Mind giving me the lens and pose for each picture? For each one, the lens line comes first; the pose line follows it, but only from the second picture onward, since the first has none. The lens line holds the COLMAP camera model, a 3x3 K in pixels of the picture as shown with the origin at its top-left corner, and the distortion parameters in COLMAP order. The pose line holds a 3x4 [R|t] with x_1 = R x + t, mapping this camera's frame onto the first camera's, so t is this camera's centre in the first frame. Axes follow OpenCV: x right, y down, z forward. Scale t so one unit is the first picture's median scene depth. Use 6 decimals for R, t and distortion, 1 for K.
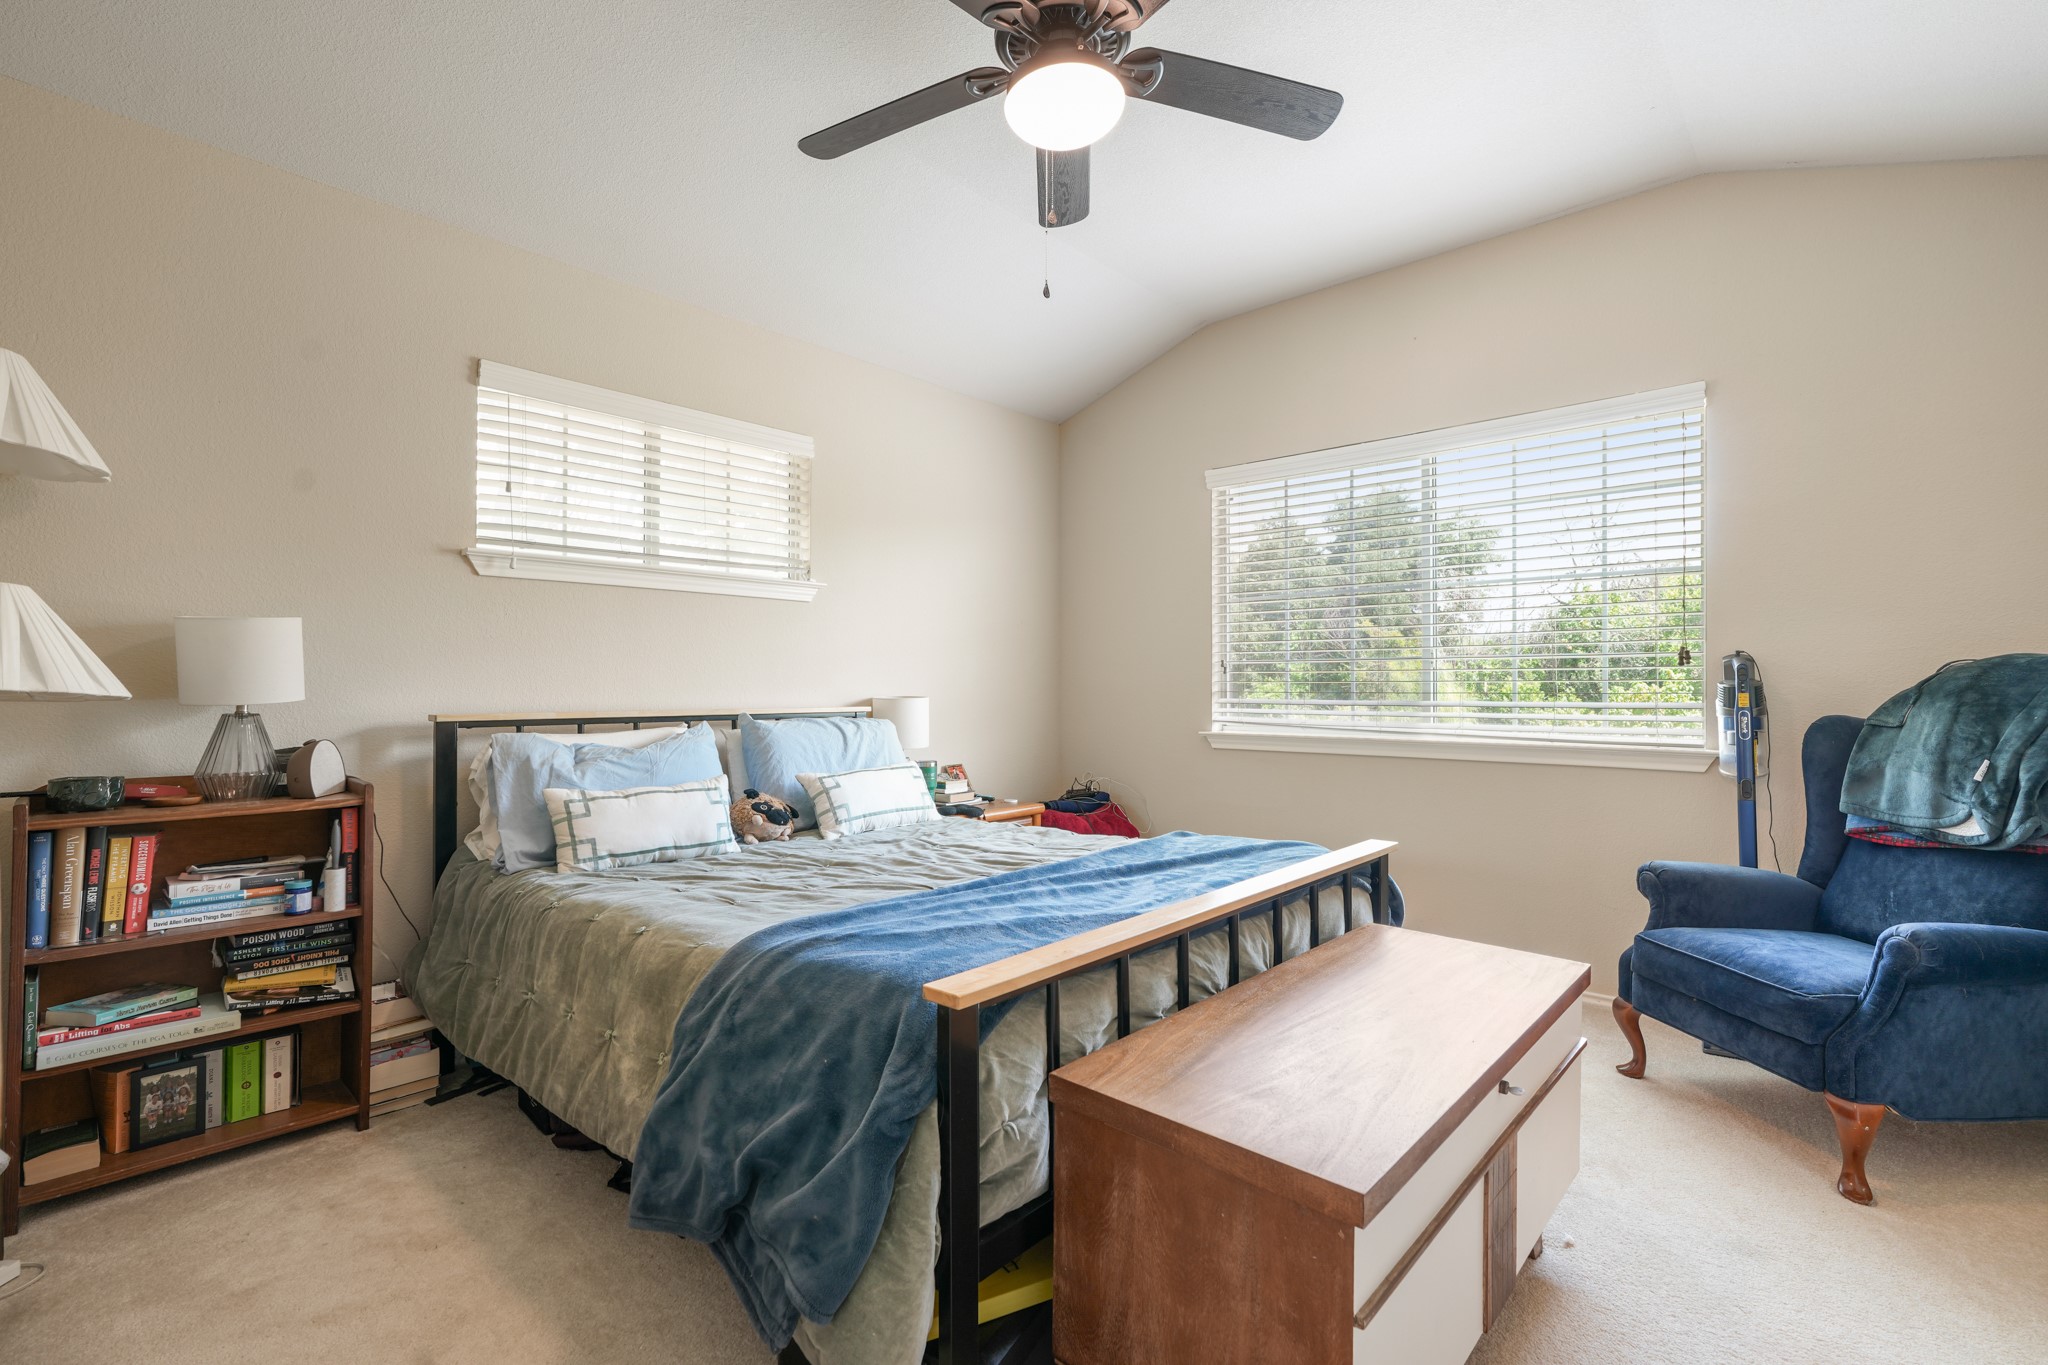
lens RADIAL K [[939.3, 0, 1026.1], [0, 939.3, 676.7], [0, 0, 1]] dist [0.000998, 0.000439]
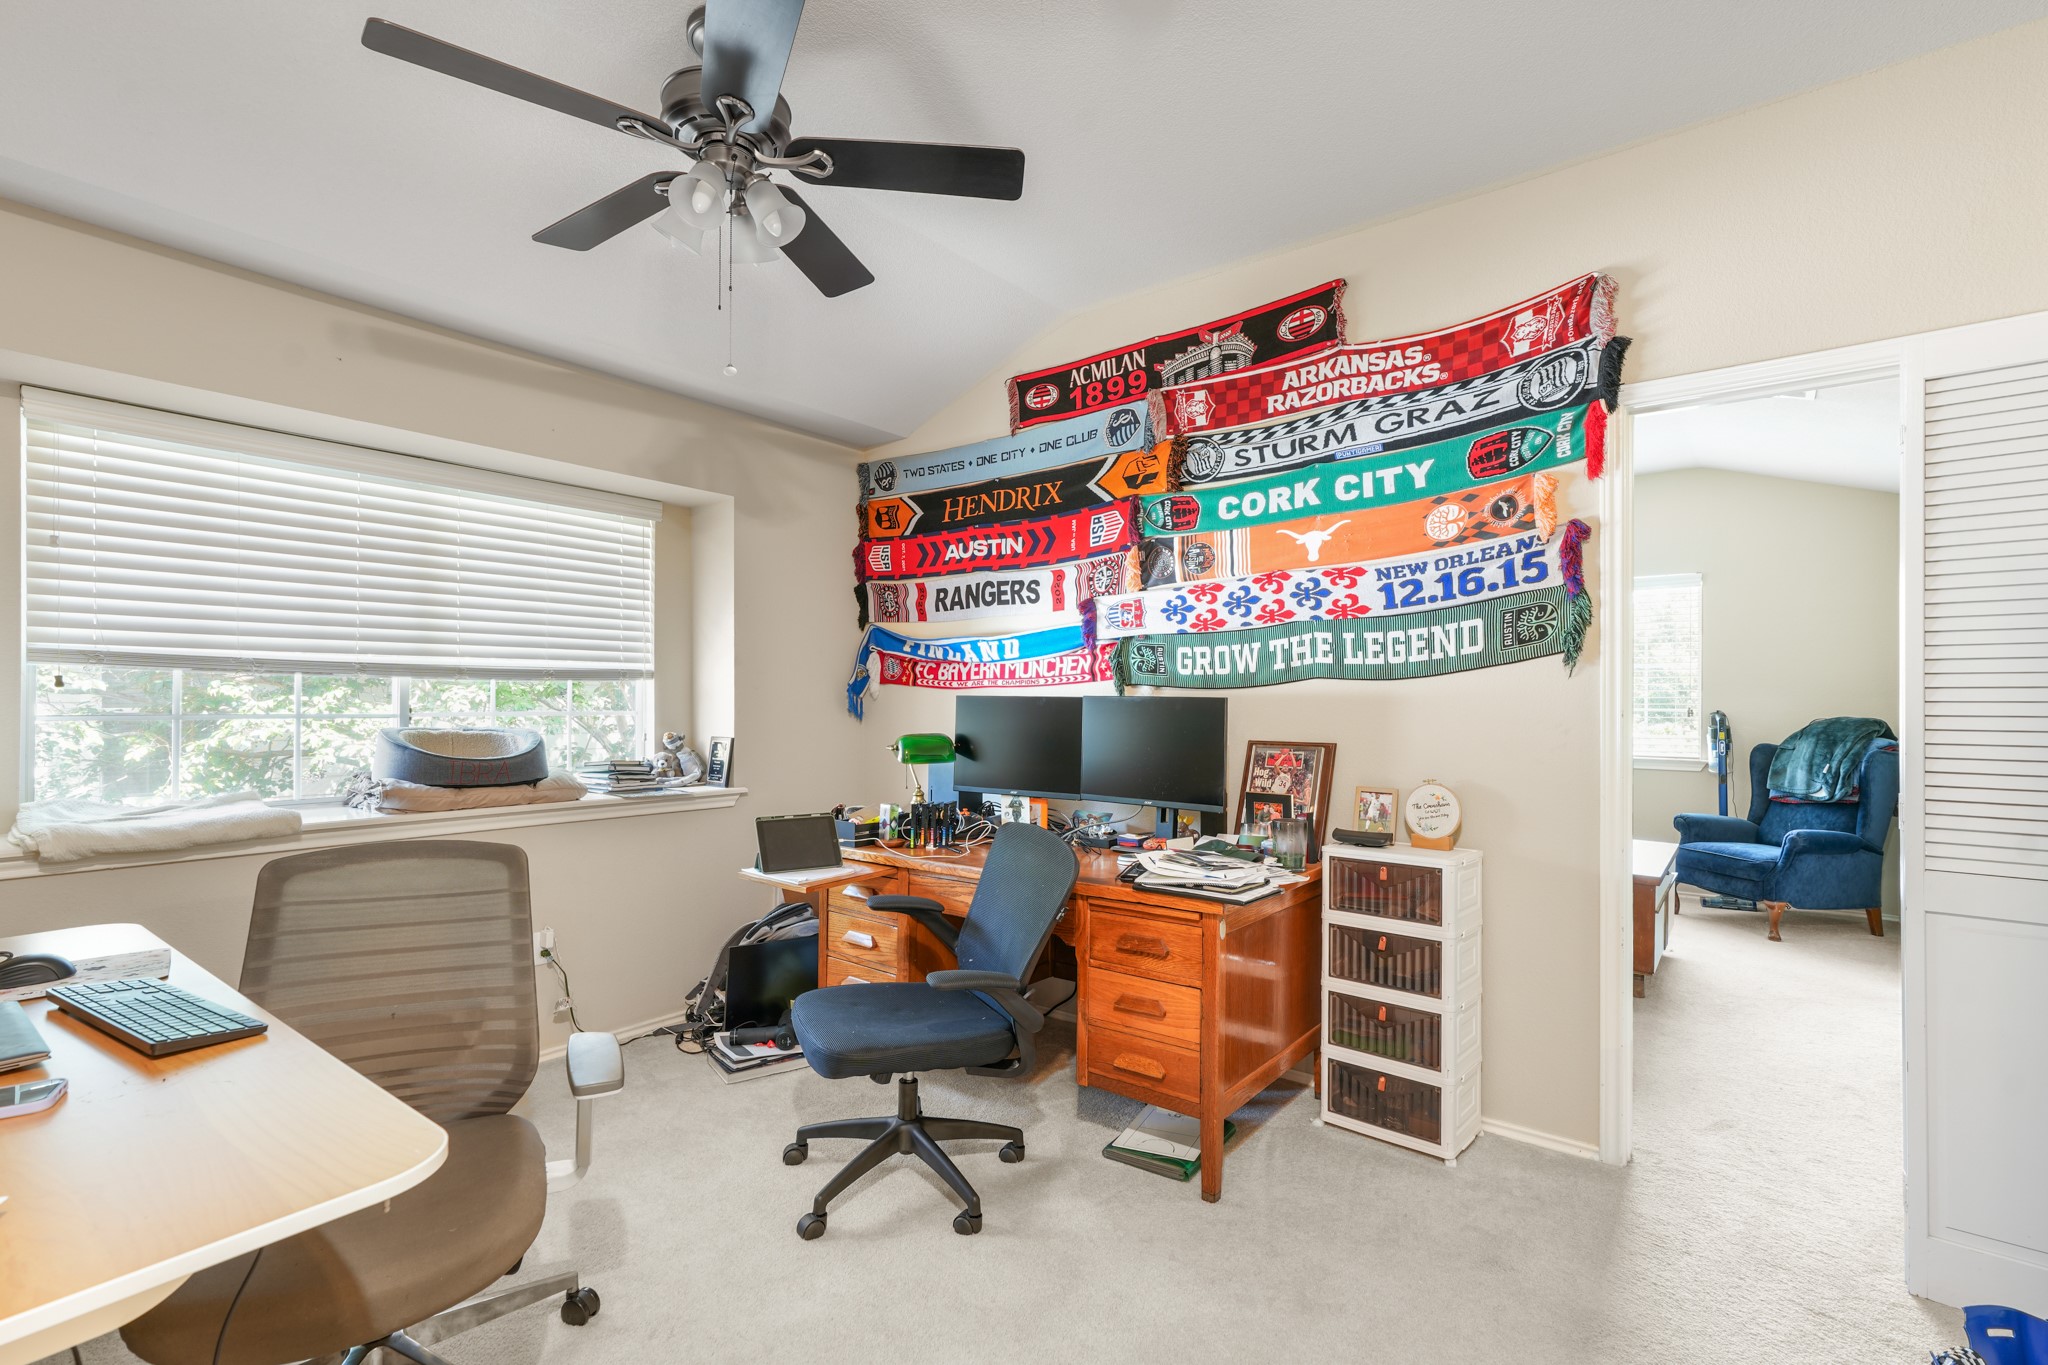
lens RADIAL K [[939.3, 0, 1021.5], [0, 939.3, 693.0], [0, 0, 1]] dist [0.000998, 0.000439]
pose [[0.998262, -0.007382, 0.058475, -1.023000], [0.006769, 0.999920, 0.010685, -0.116100], [-0.058549, -0.010271, 0.998232, -1.112834]]
